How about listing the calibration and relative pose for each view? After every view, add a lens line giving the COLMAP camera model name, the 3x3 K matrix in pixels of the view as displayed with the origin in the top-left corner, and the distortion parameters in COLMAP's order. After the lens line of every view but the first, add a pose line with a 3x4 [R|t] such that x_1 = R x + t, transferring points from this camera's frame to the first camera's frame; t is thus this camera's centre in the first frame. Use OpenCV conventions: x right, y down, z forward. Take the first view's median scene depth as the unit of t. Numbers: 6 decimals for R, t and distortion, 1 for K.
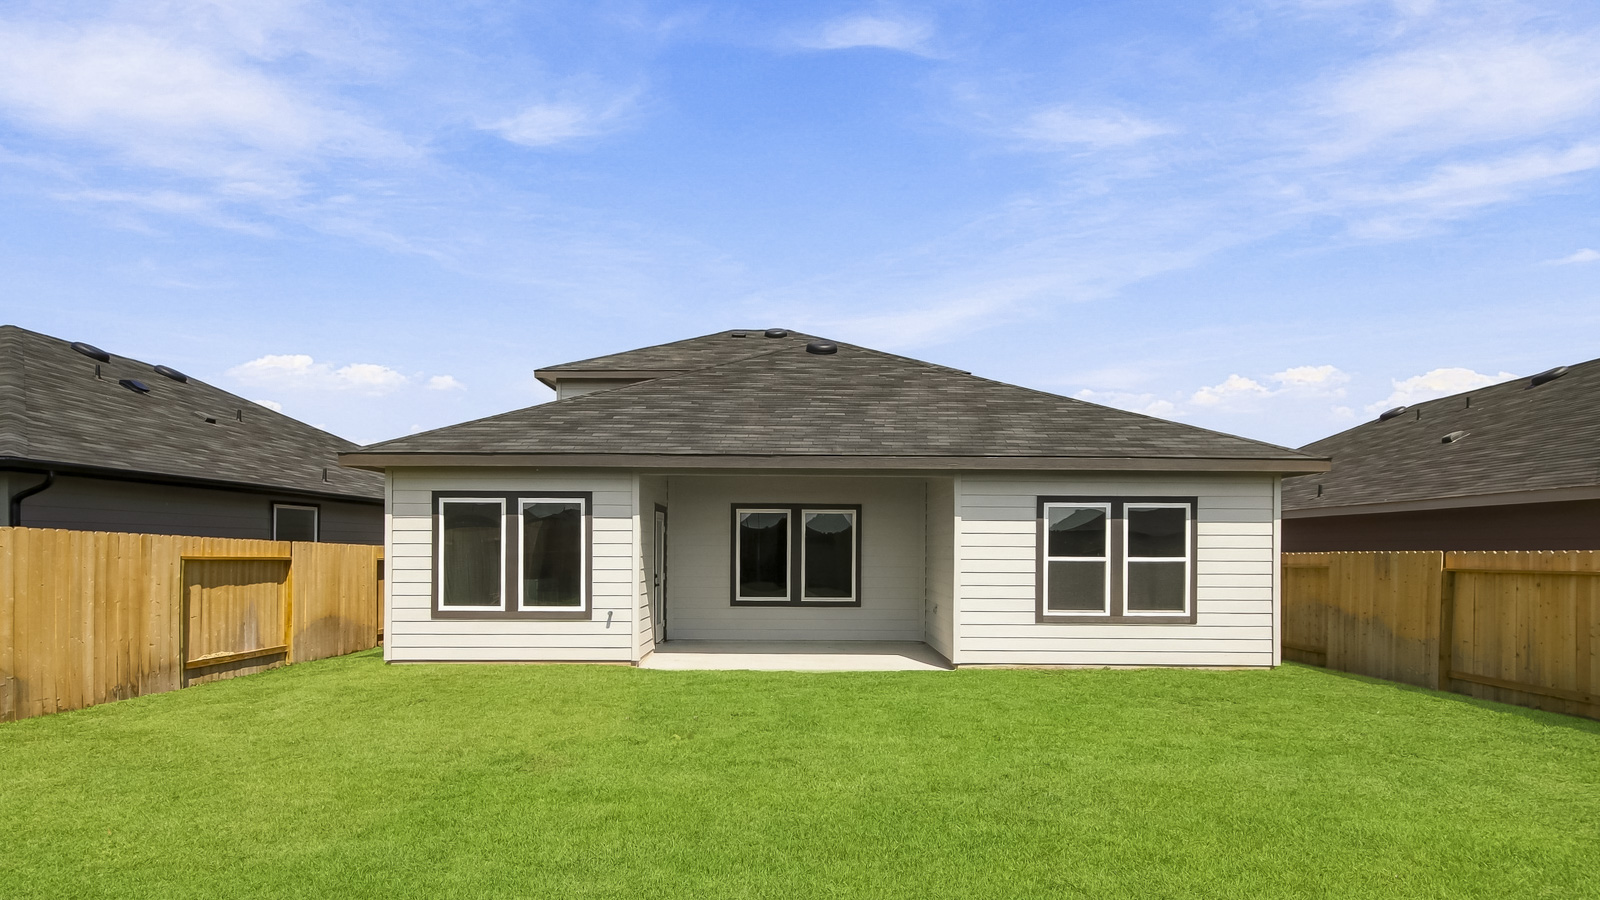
lens RADIAL K [[770.5, 0, 800.0], [0, 770.5, 450.0], [0, 0, 1]] dist [0.000957, -0.000711]
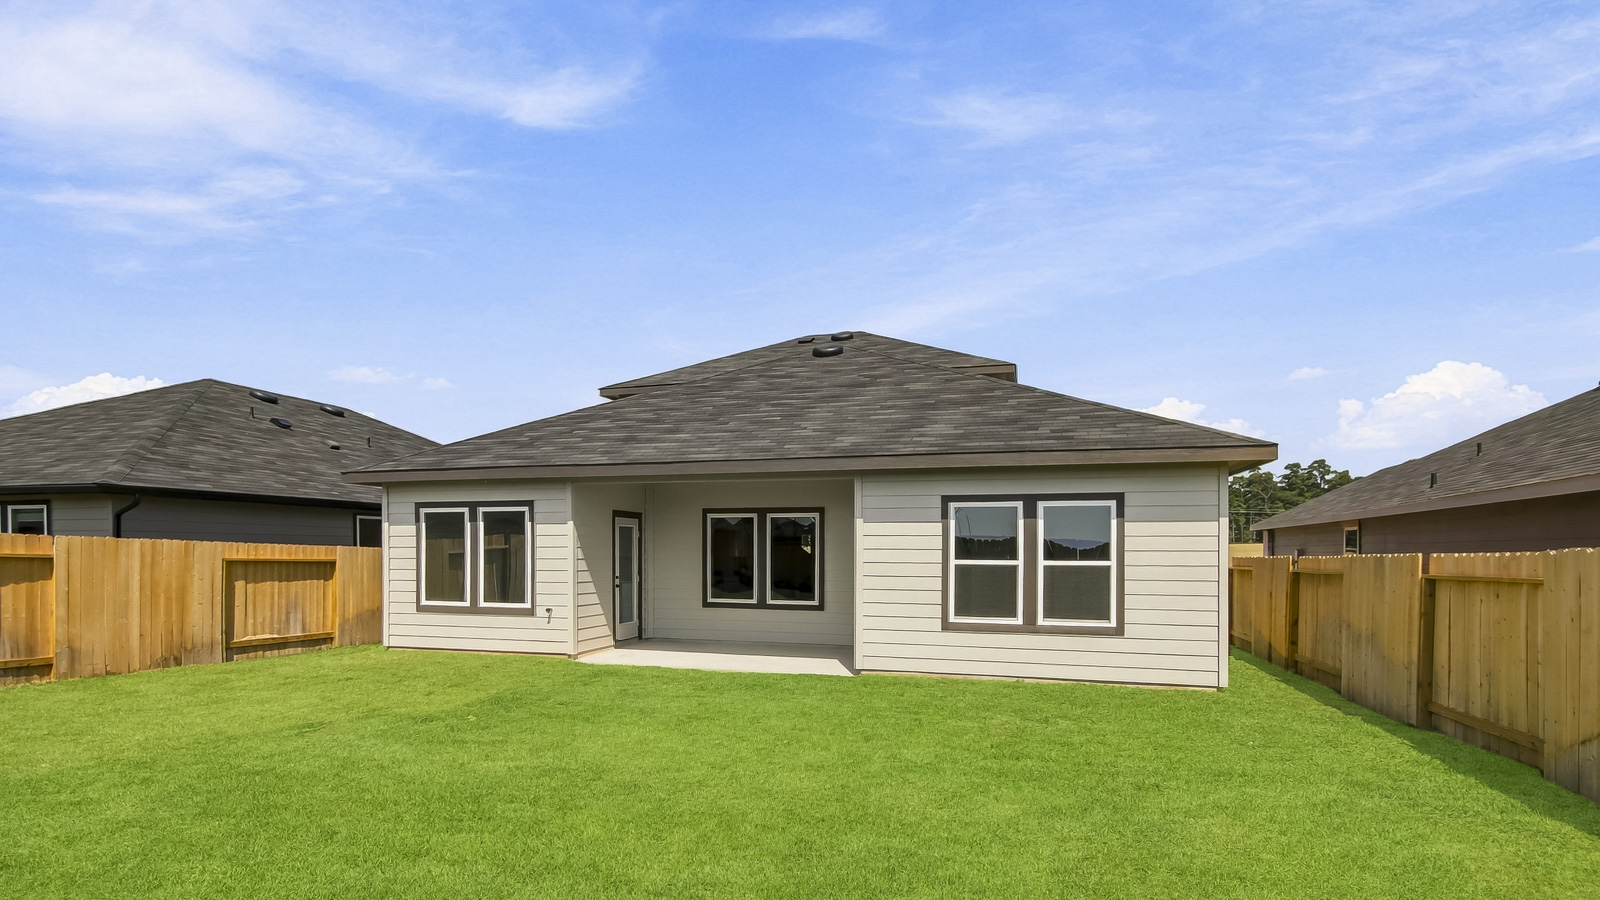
lens RADIAL K [[782.8, 0, 800.0], [0, 782.8, 450.0], [0, 0, 1]] dist [-0.000594, 0.000911]
pose [[0.958423, -0.037634, -0.282857, 0.418861], [0.036622, 0.999290, -0.008866, 0.005632], [0.282990, -0.001861, 0.959121, 0.027839]]
